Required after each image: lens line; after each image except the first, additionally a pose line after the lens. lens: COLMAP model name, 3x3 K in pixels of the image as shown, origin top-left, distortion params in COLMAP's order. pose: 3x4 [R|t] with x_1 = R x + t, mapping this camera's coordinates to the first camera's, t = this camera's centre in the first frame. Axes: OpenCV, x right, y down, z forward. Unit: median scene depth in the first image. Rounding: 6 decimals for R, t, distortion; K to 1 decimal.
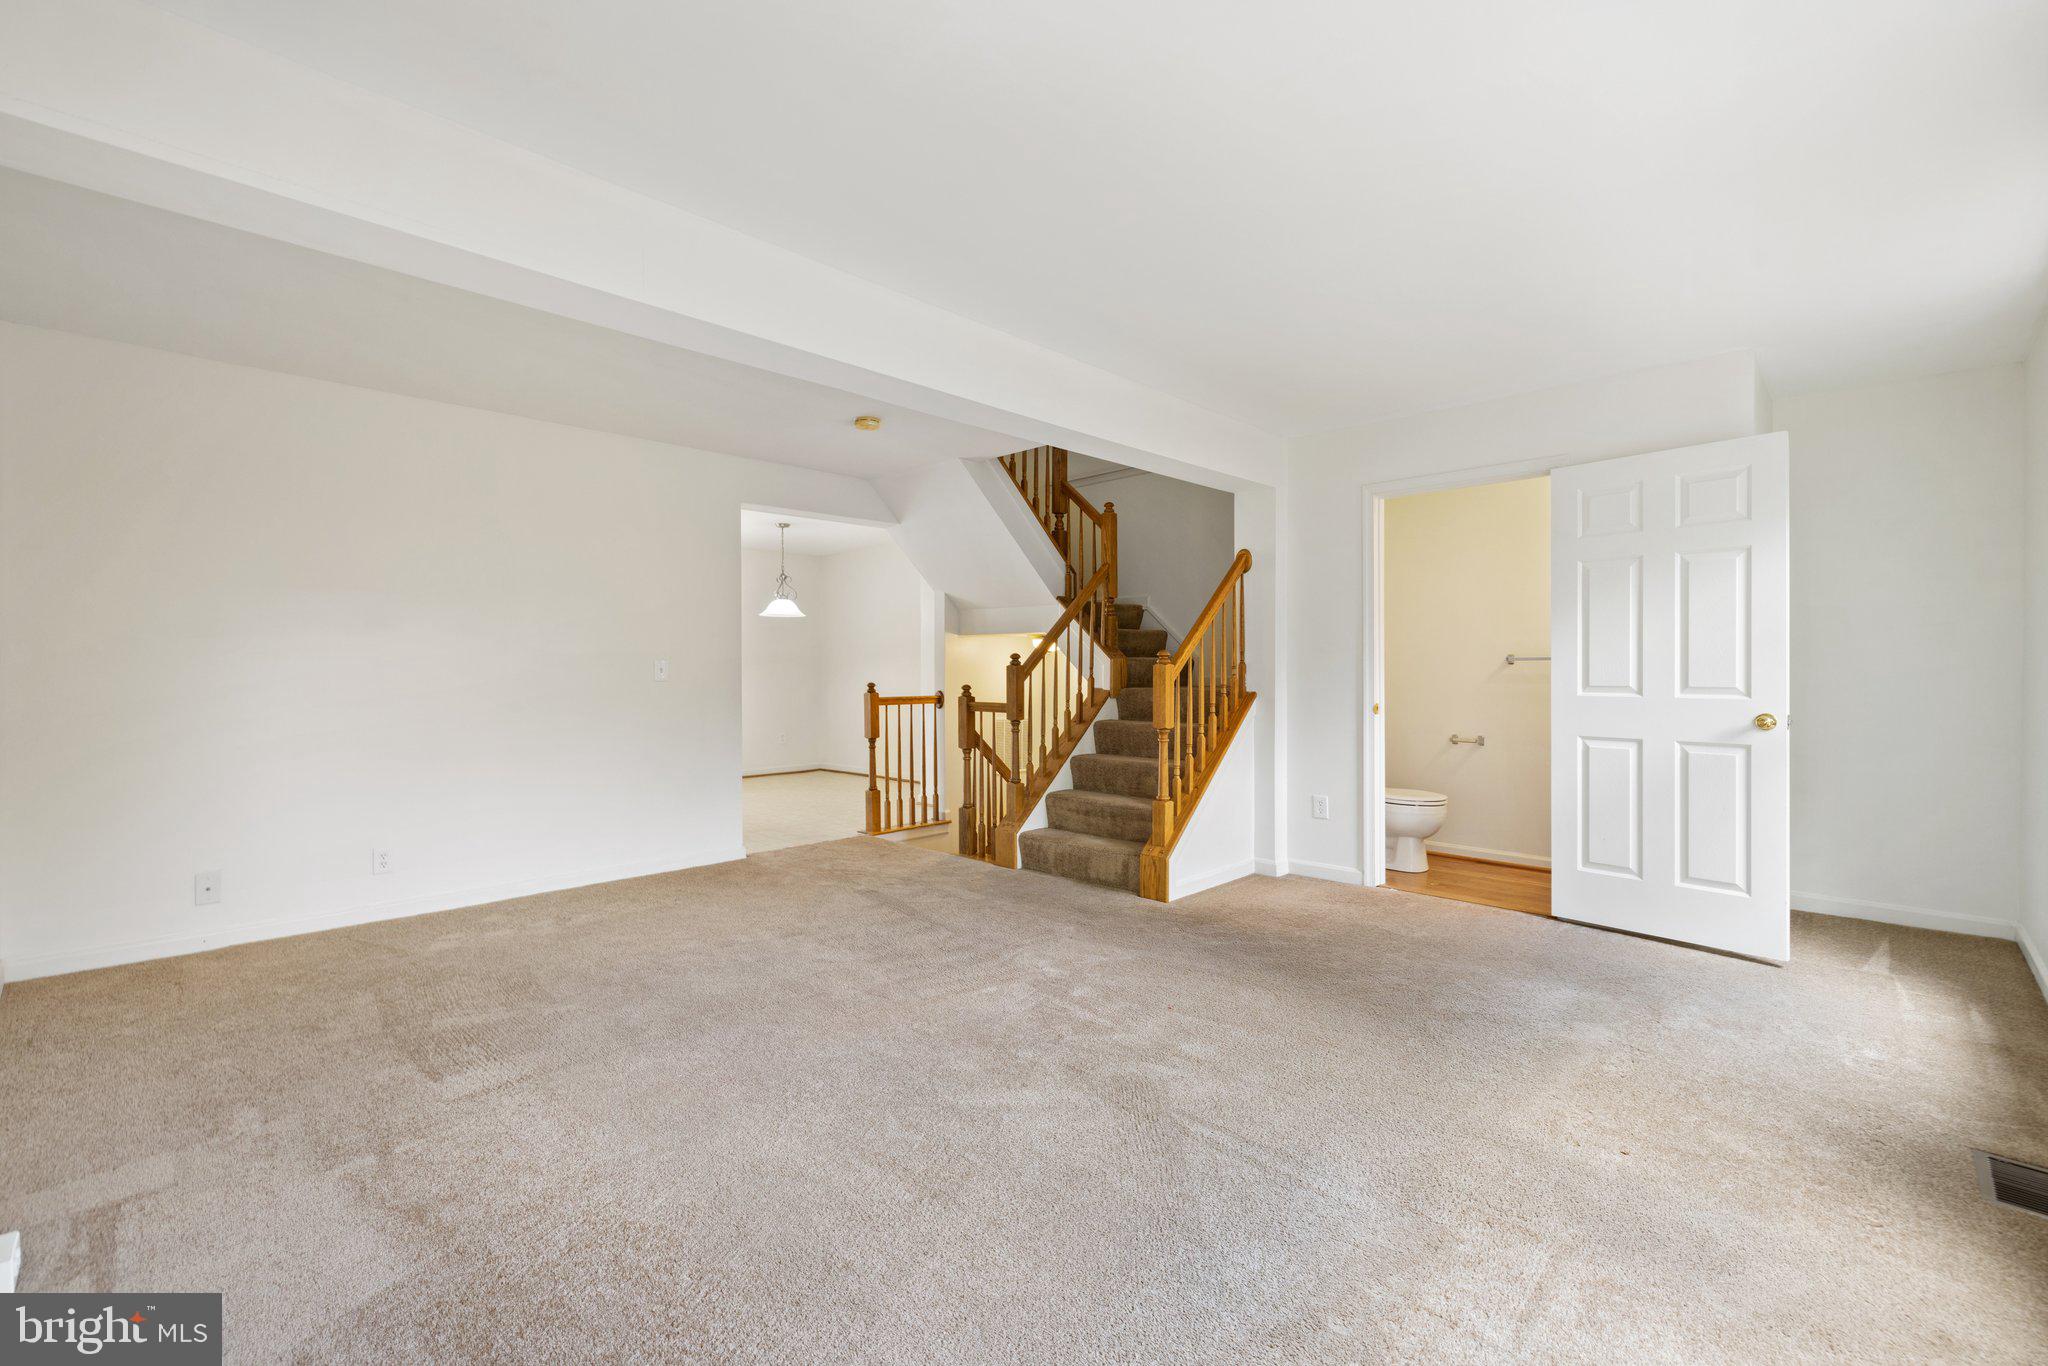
lens RADIAL K [[867.6, 0, 995.7], [0, 867.6, 670.7], [0, 0, 1]] dist [-0.005936, 0.000019]
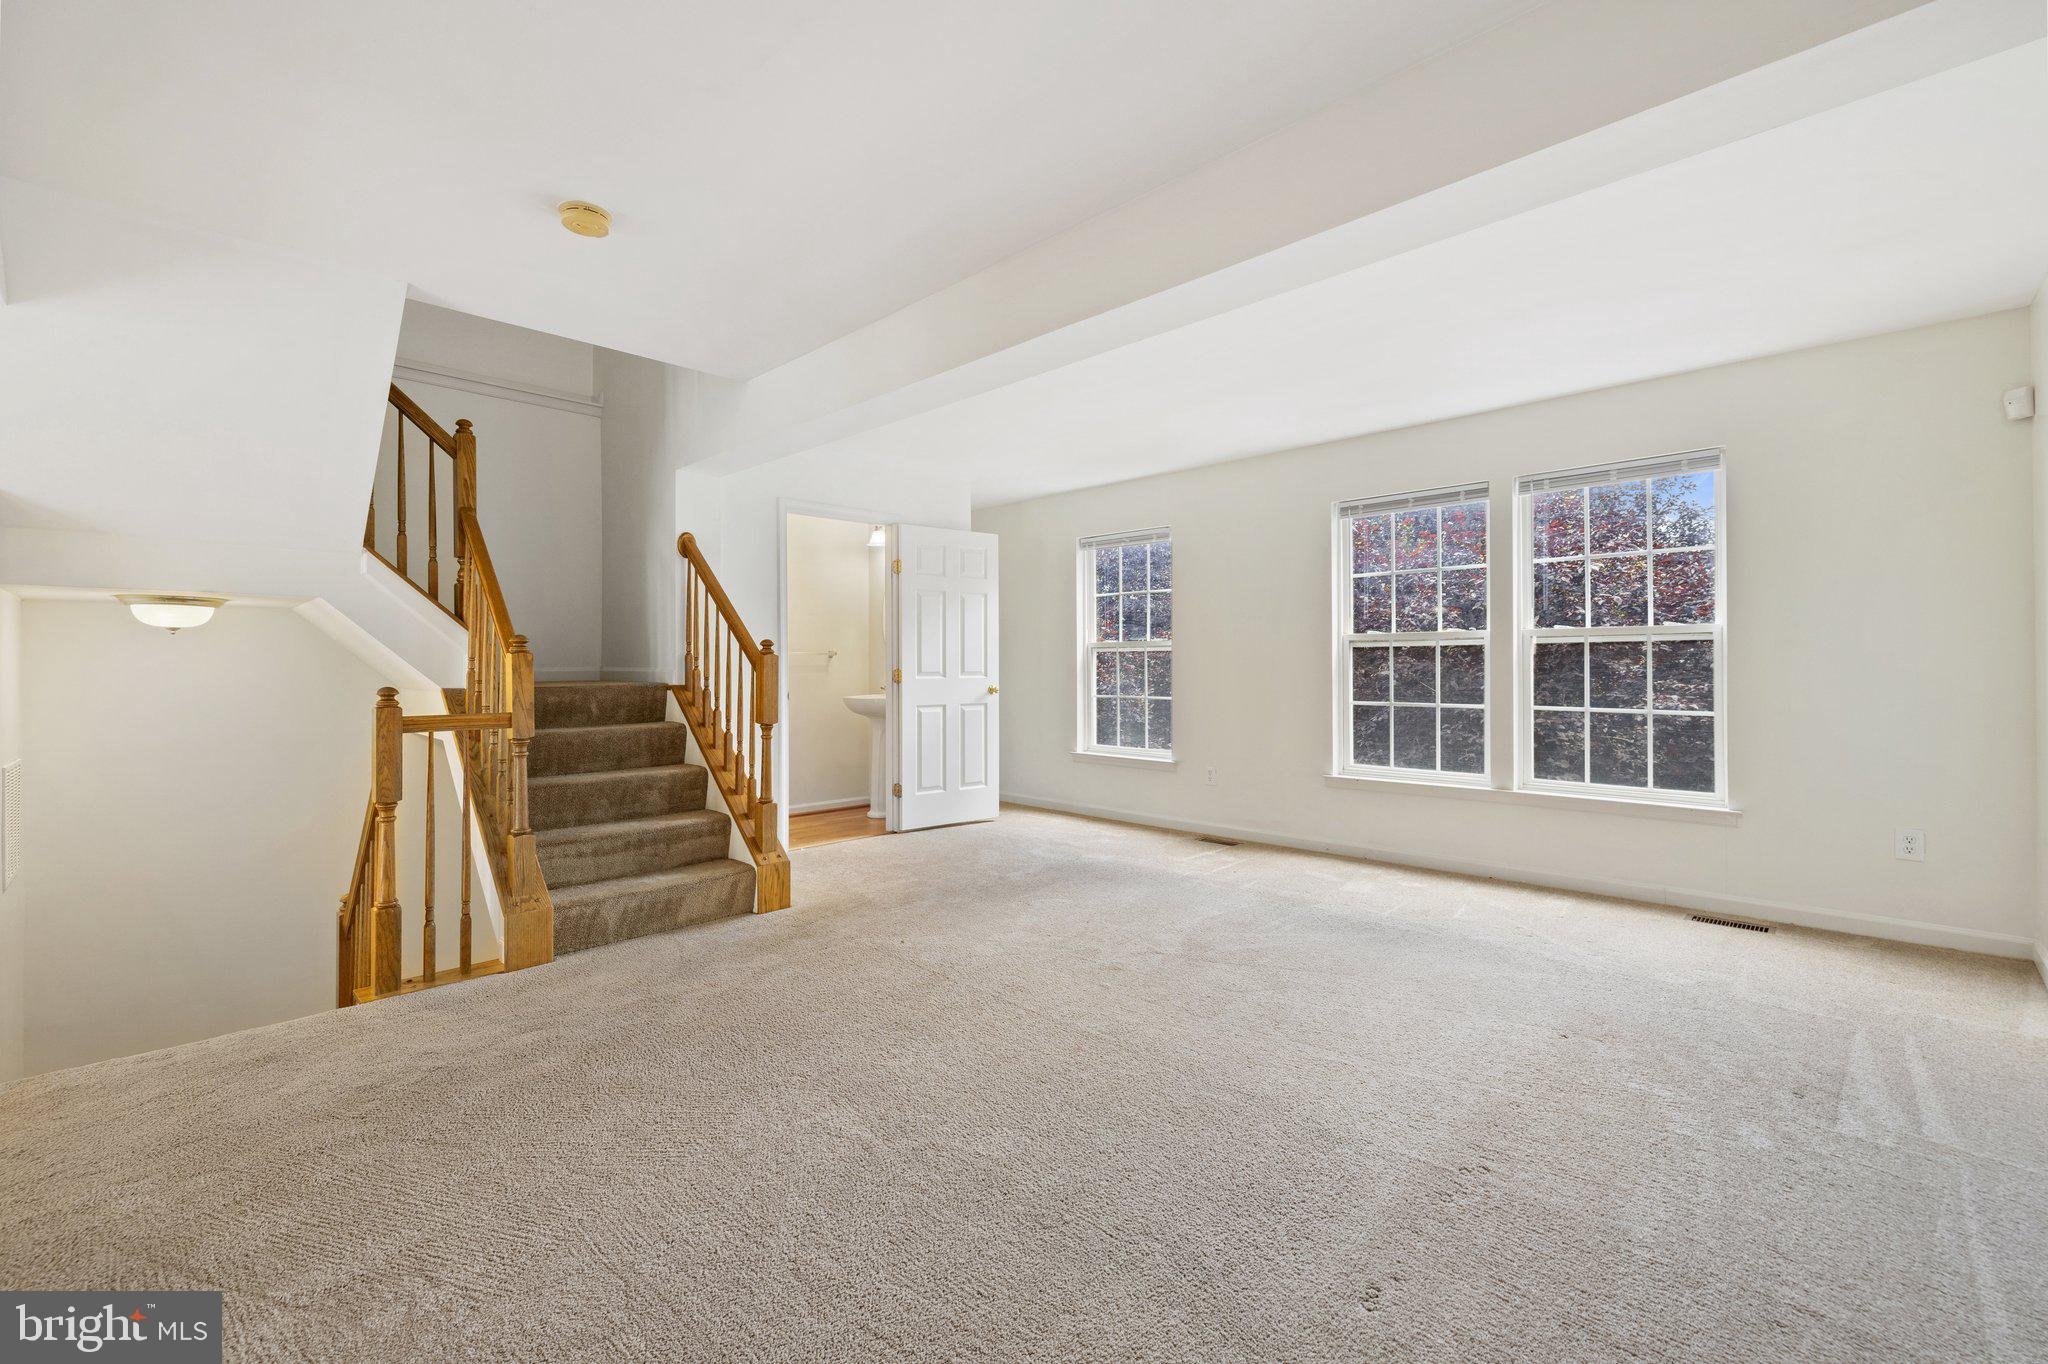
lens RADIAL K [[867.6, 0, 995.7], [0, 867.6, 669.7], [0, 0, 1]] dist [-0.005936, 0.000019]
pose [[-0.015898, -0.011787, 0.999804, -0.727491], [-0.002602, 0.999928, 0.011747, -0.005193], [-0.999870, -0.002415, -0.015927, 0.749383]]
